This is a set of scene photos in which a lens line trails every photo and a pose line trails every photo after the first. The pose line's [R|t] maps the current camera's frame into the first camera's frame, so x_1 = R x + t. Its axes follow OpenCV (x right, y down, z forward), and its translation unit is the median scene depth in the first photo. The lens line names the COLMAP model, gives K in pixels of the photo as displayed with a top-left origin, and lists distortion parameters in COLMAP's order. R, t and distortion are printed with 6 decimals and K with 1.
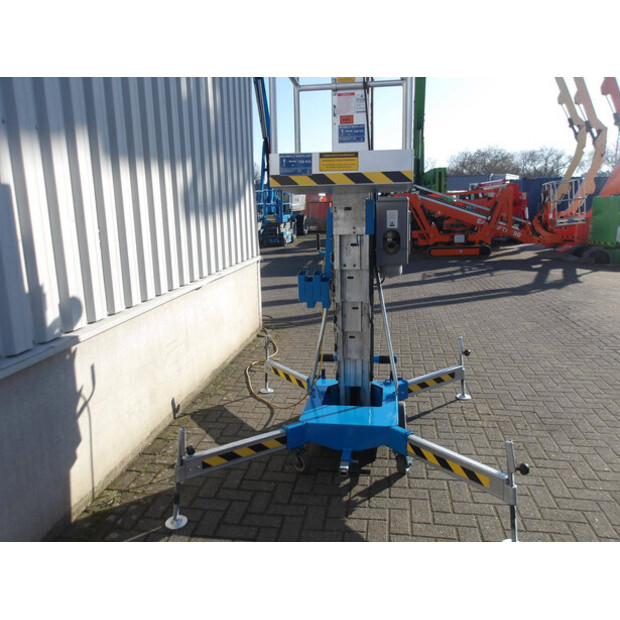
lens RADIAL K [[509.9, 0, 310.0], [0, 509.9, 310.0], [0, 0, 1]] dist [0.001286, 0.001522]
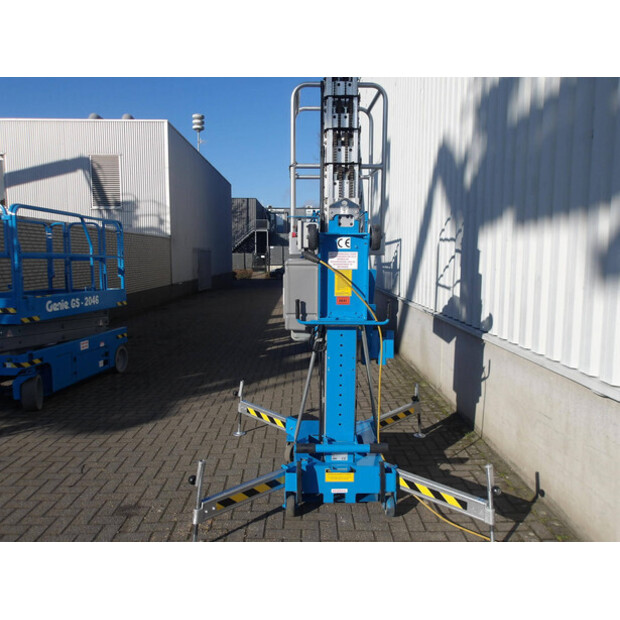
lens RADIAL K [[509.9, 0, 310.0], [0, 509.9, 310.0], [0, 0, 1]] dist [0.001286, 0.001522]
pose [[-0.985322, 0.033562, -0.167372, 0.360897], [-0.020800, 0.949571, 0.312861, -0.496211], [0.169432, 0.311751, -0.934936, 2.221961]]
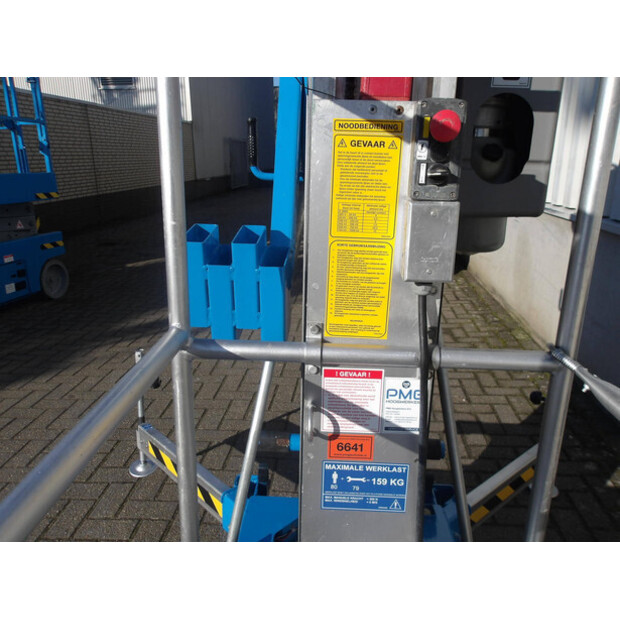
lens RADIAL K [[509.9, 0, 310.0], [0, 509.9, 310.0], [0, 0, 1]] dist [0.001286, 0.001522]
pose [[-0.997162, 0.045514, -0.059970, 0.125269], [0.010554, 0.873213, 0.487225, -0.201620], [0.074542, 0.485209, -0.871215, 1.410321]]
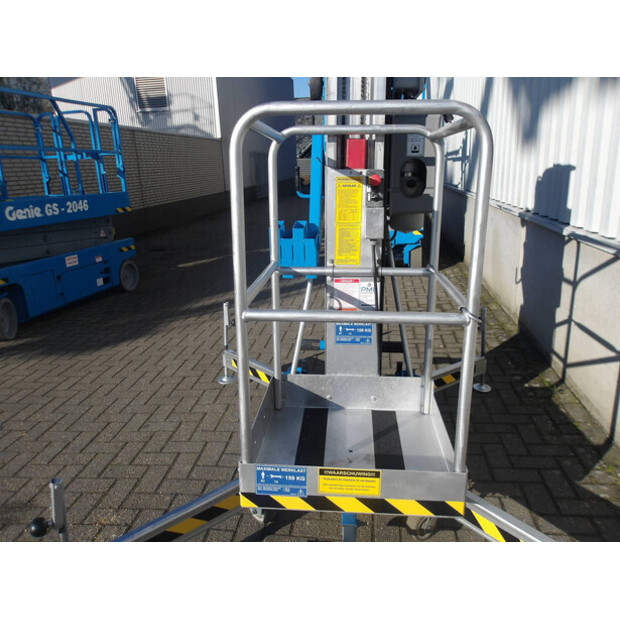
lens RADIAL K [[509.9, 0, 310.0], [0, 509.9, 310.0], [0, 0, 1]] dist [0.001286, 0.001522]
pose [[-0.997839, 0.063964, -0.015054, 0.147639], [0.049204, 0.879146, 0.474006, -0.322806], [0.043554, 0.472241, -0.880393, 1.801442]]
